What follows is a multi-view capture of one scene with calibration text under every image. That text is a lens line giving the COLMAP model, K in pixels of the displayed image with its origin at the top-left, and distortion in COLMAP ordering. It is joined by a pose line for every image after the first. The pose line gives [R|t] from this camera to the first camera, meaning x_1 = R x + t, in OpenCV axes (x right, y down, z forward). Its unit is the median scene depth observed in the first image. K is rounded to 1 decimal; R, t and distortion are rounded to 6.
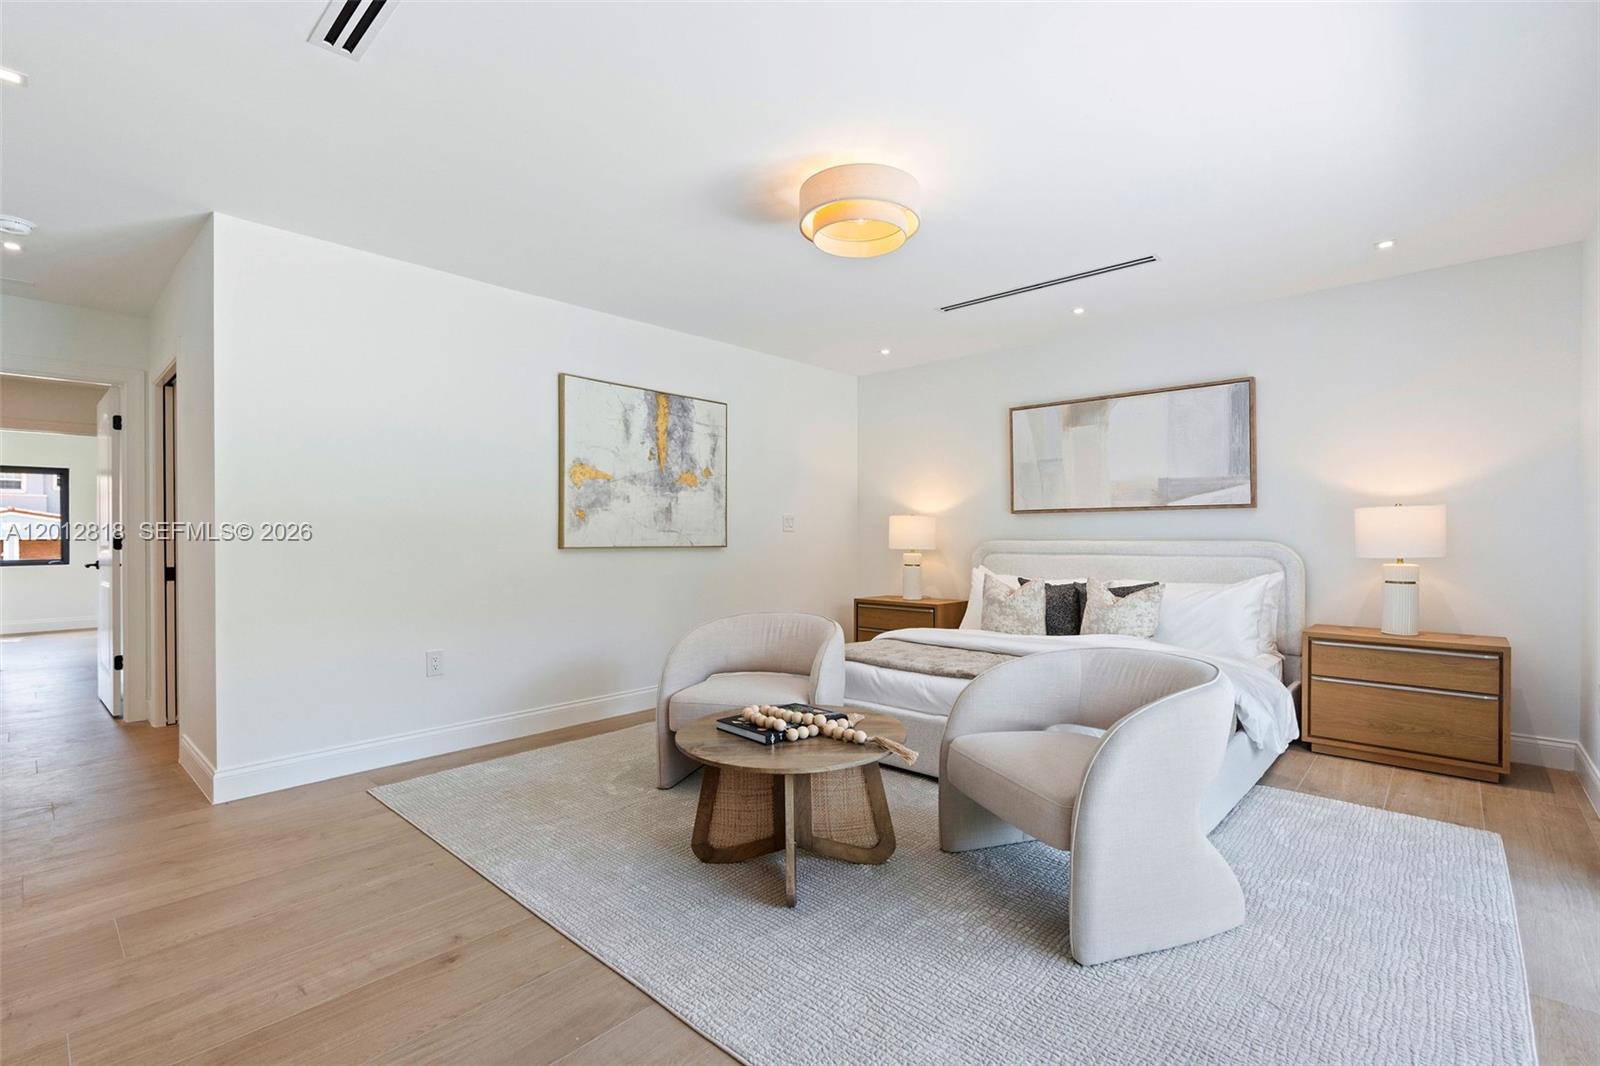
lens RADIAL K [[722.8, 0, 794.5], [0, 722.8, 532.5], [0, 0, 1]] dist [-0.008403, 0.000481]
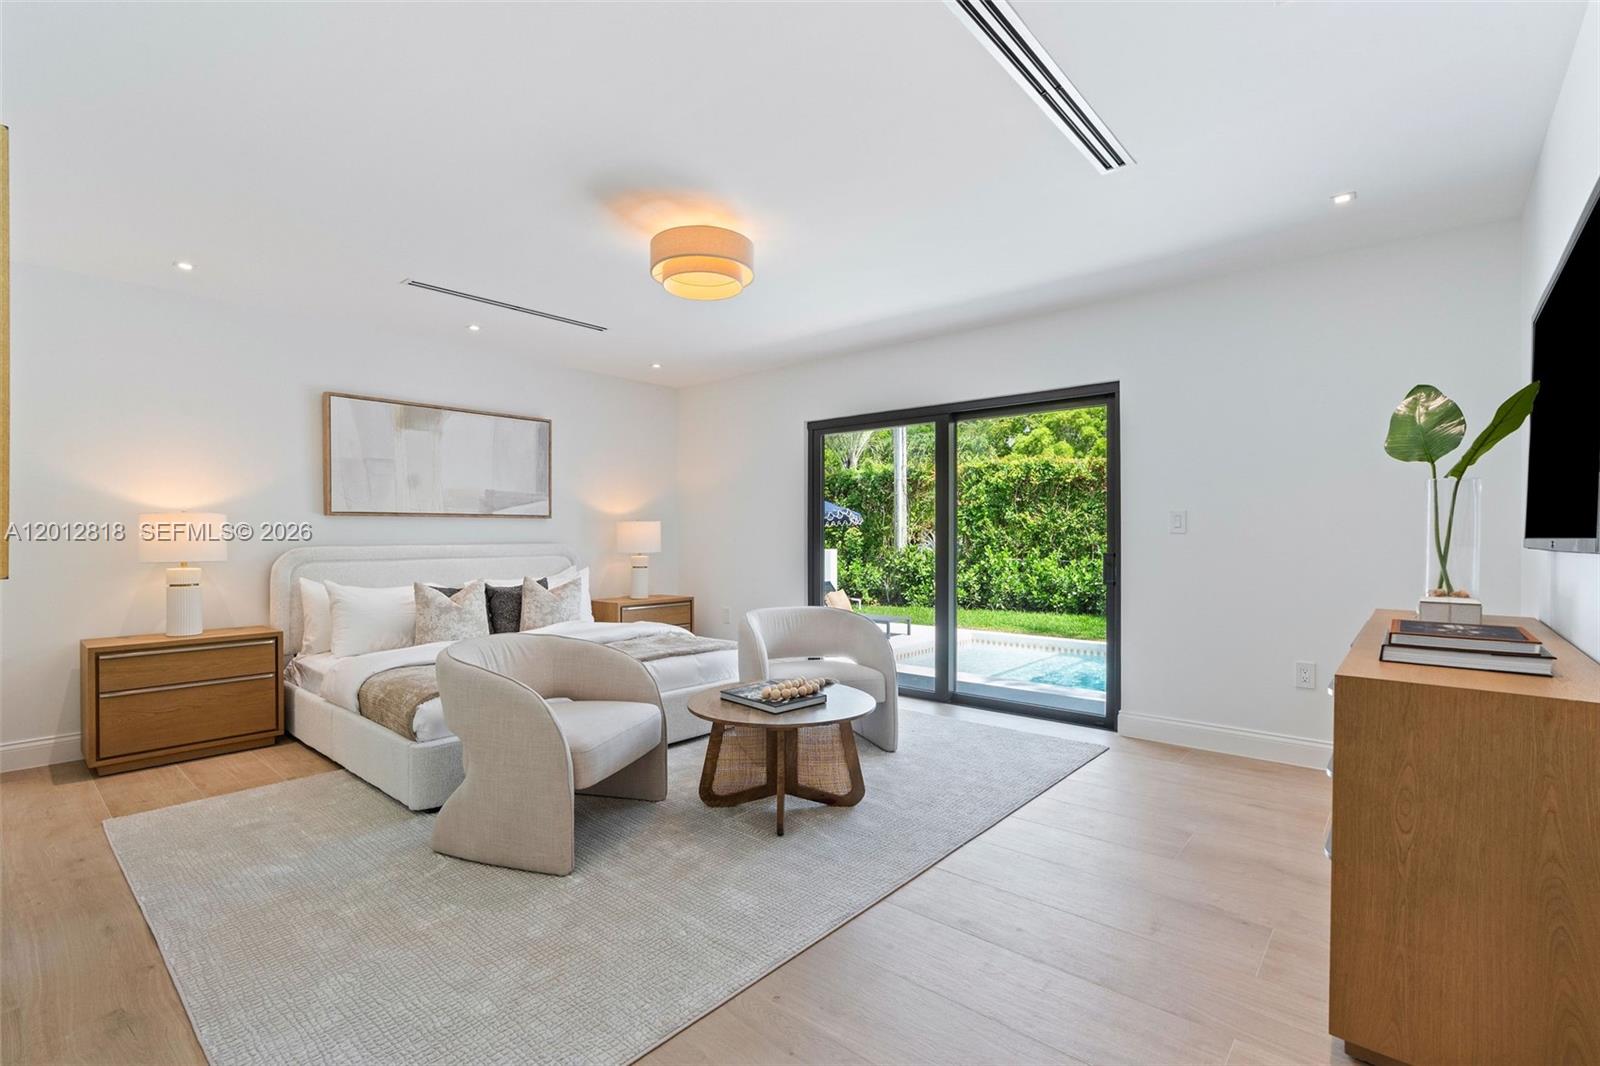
lens RADIAL K [[722.8, 0, 792.5], [0, 722.8, 536.0], [0, 0, 1]] dist [-0.008403, 0.000481]
pose [[-0.024771, 0.000512, 0.999693, -0.651311], [-0.000164, 1.000000, -0.000516, -0.001165], [-0.999693, -0.000177, -0.024771, 0.536607]]
